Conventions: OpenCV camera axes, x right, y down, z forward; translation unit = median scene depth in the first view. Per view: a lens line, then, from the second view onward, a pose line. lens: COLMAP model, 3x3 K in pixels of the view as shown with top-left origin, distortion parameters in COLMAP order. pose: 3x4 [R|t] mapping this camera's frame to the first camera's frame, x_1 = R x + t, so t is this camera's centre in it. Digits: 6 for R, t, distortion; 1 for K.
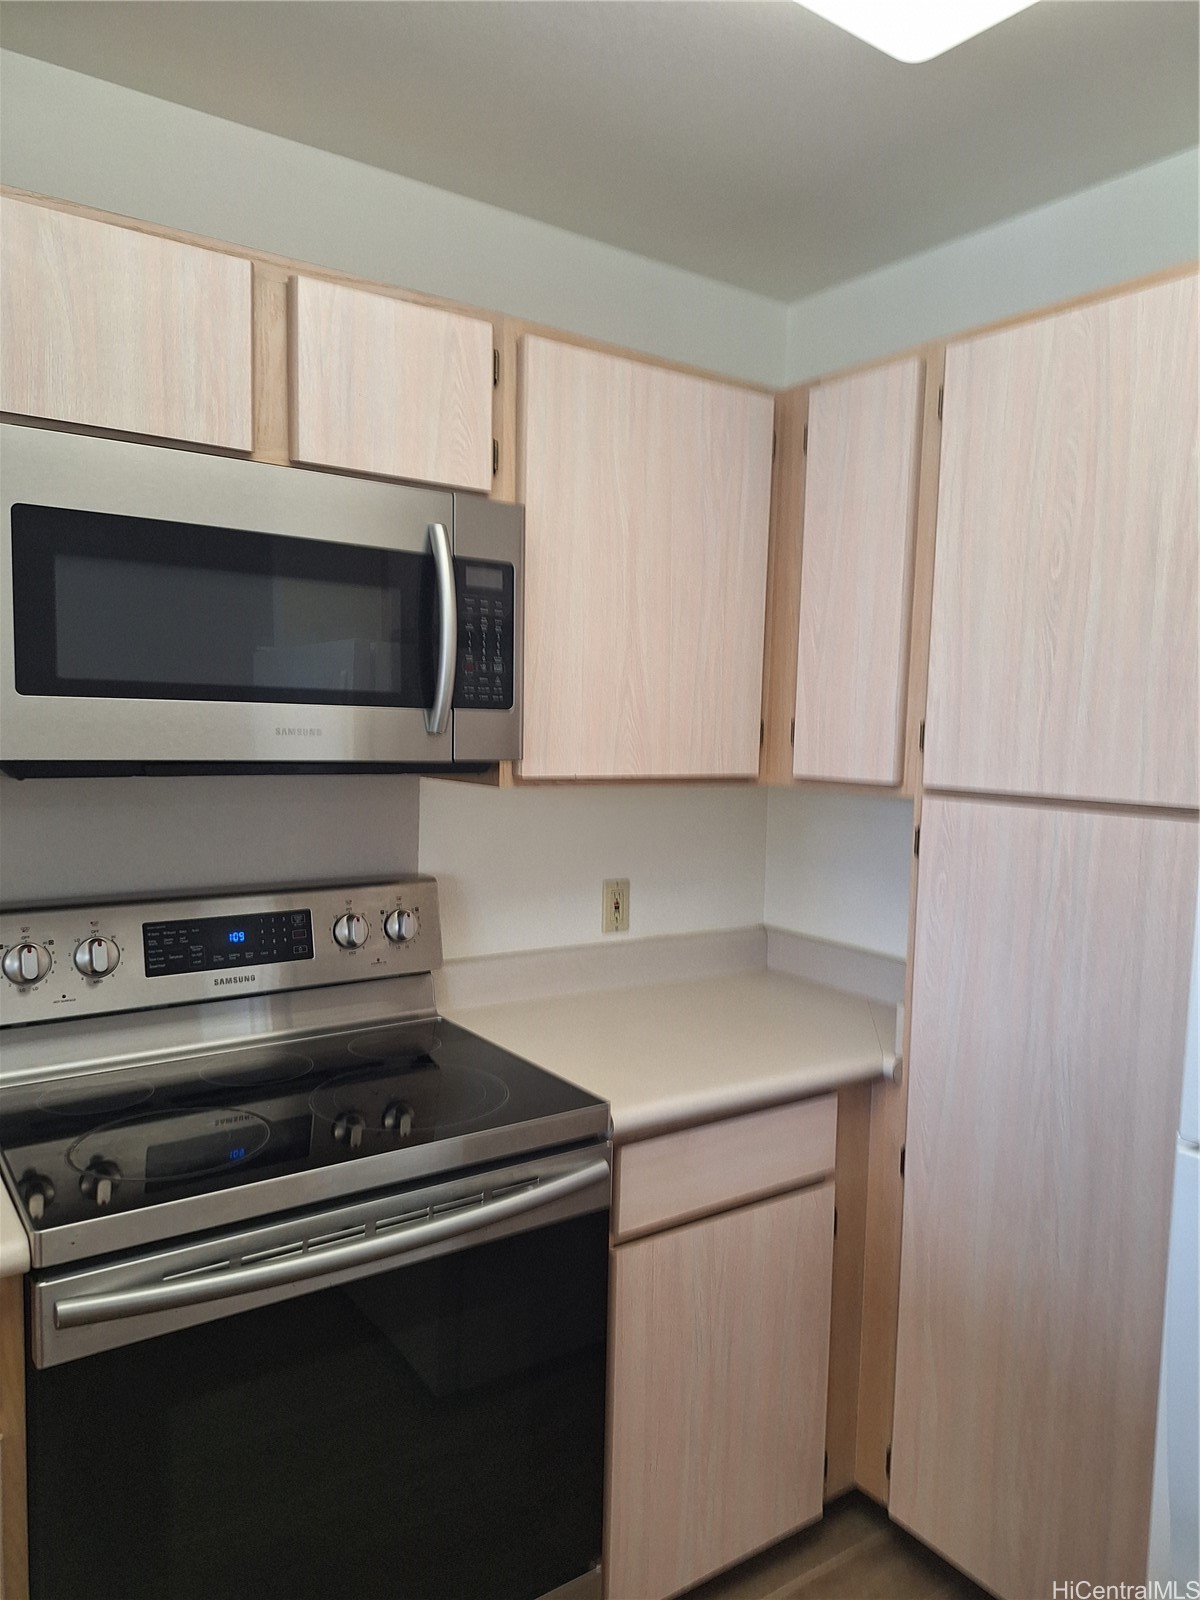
lens RADIAL K [[1103.3, 0, 595.8], [0, 1103.3, 798.5], [0, 0, 1]] dist [-0.002167, 0.000447]
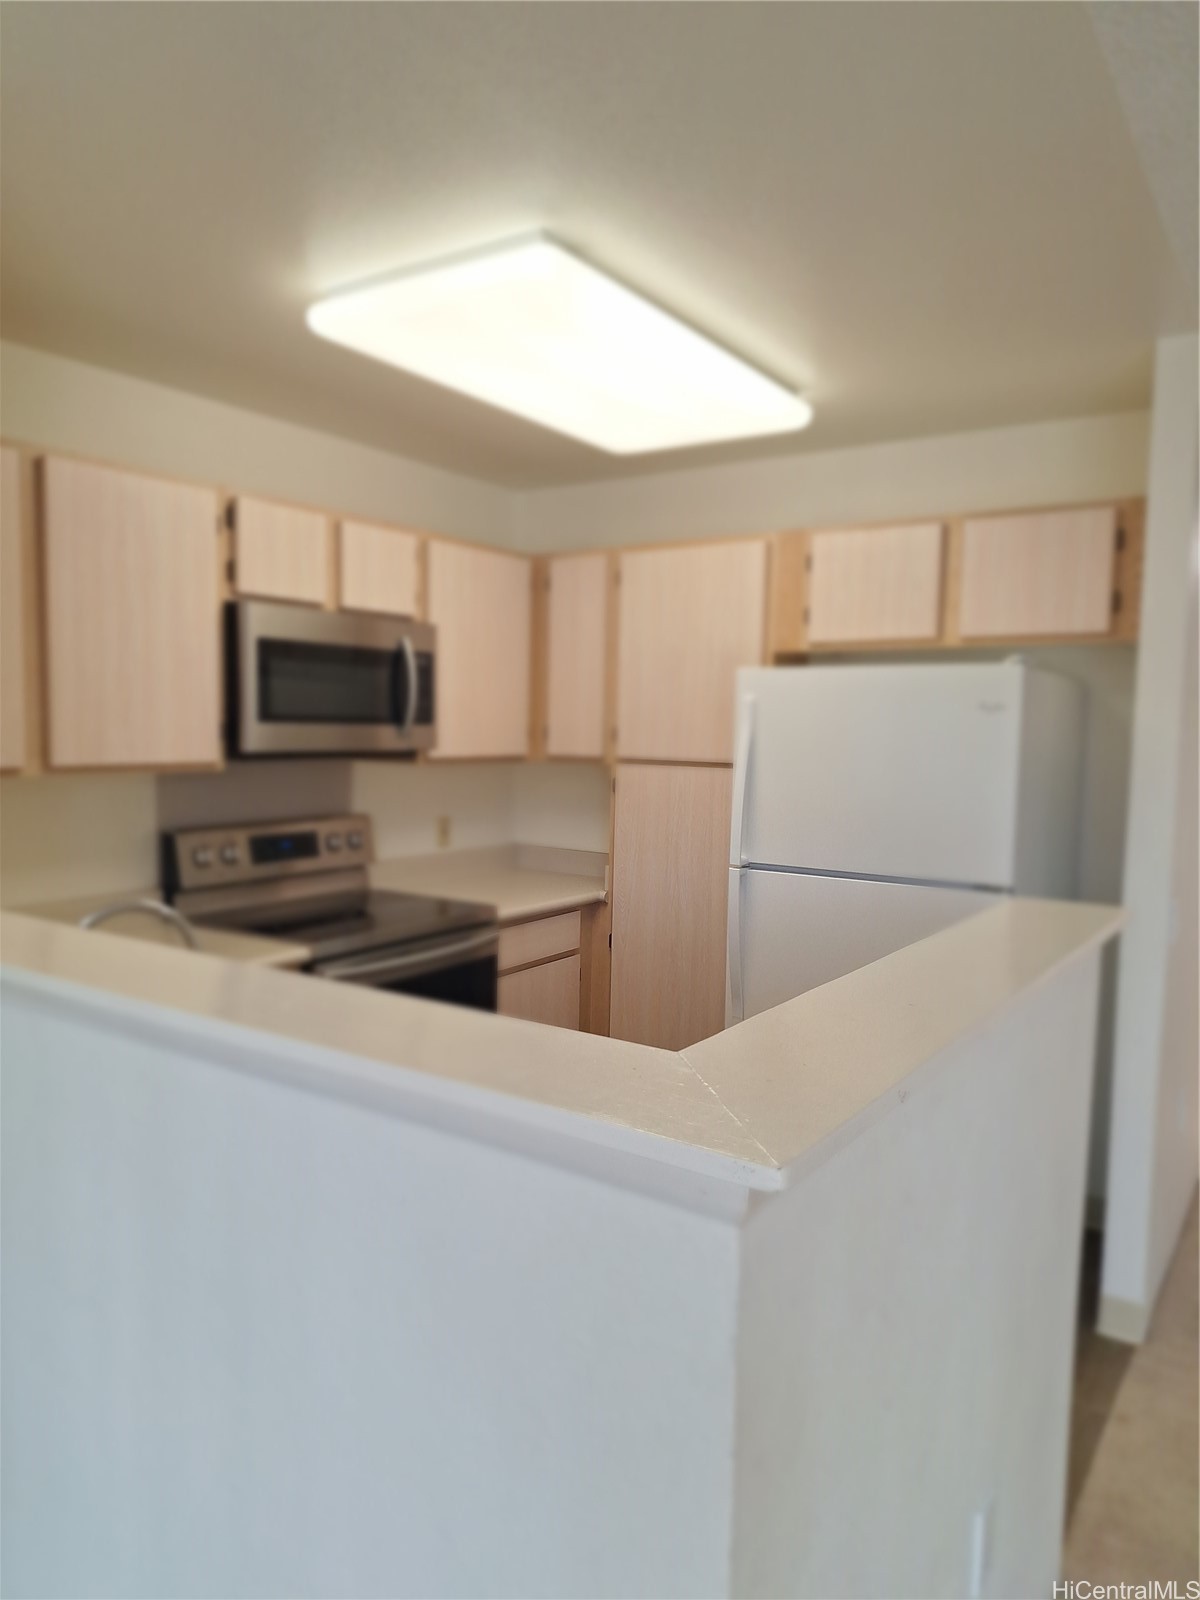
lens RADIAL K [[1103.3, 0, 595.8], [0, 1103.3, 798.5], [0, 0, 1]] dist [-0.002167, 0.000447]
pose [[0.935176, -0.031846, 0.352750, -0.480348], [0.030032, 0.999493, 0.010615, 0.041169], [-0.352909, 0.000667, 0.935658, -0.947864]]
